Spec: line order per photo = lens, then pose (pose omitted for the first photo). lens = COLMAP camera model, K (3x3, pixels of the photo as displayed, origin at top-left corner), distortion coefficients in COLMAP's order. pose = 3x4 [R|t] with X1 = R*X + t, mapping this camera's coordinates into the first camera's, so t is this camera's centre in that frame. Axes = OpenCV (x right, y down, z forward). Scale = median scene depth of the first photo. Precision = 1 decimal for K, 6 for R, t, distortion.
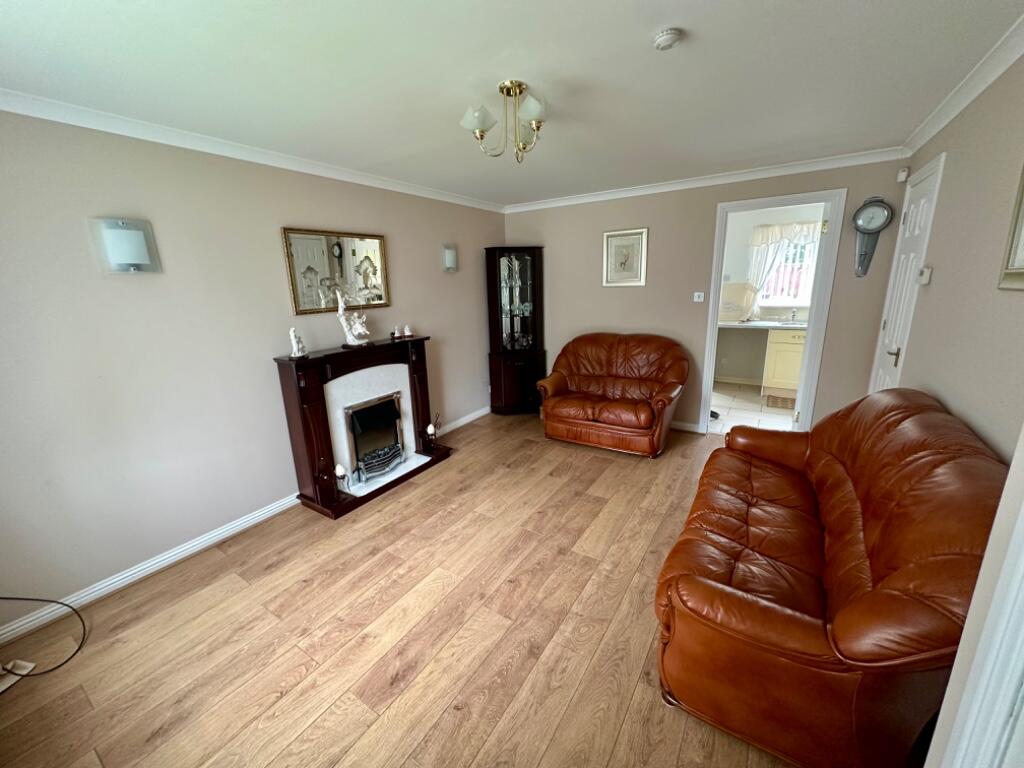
lens RADIAL K [[424.2, 0, 510.1], [0, 424.2, 383.5], [0, 0, 1]] dist [-0.002858, 0.000343]
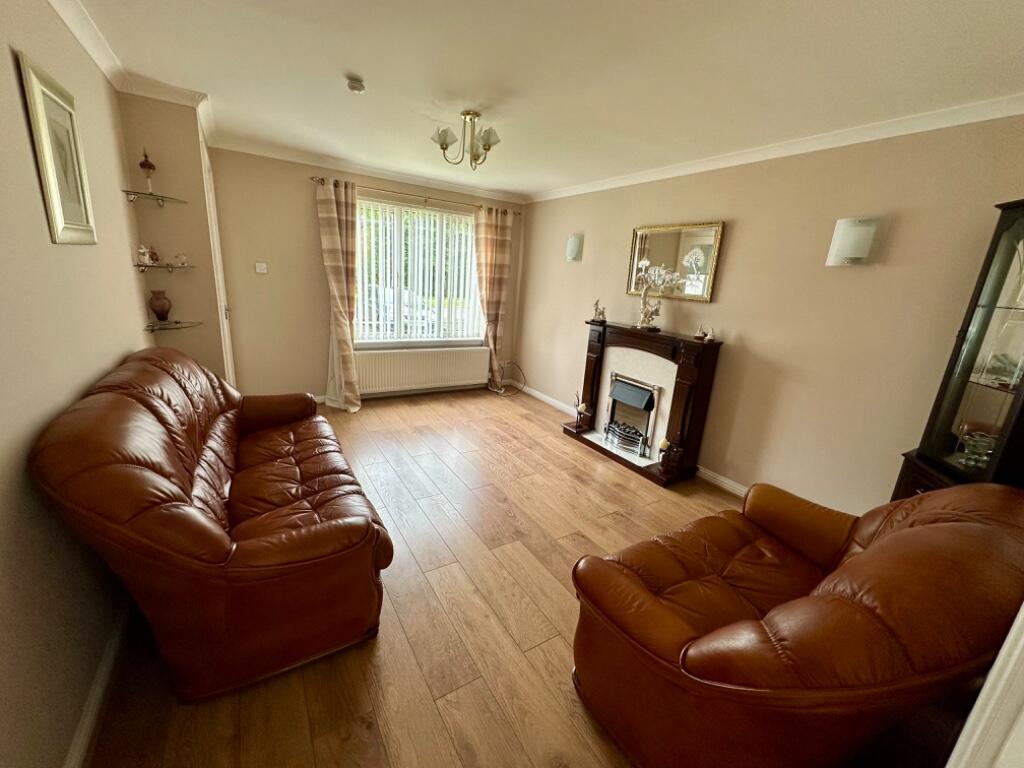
lens RADIAL K [[424.2, 0, 515.6], [0, 424.2, 391.0], [0, 0, 1]] dist [-0.002858, 0.000343]
pose [[-0.442057, 0.236385, -0.865279, 0.880112], [-0.265107, 0.887125, 0.377792, -0.308982], [0.856915, 0.396397, -0.329493, 1.277762]]
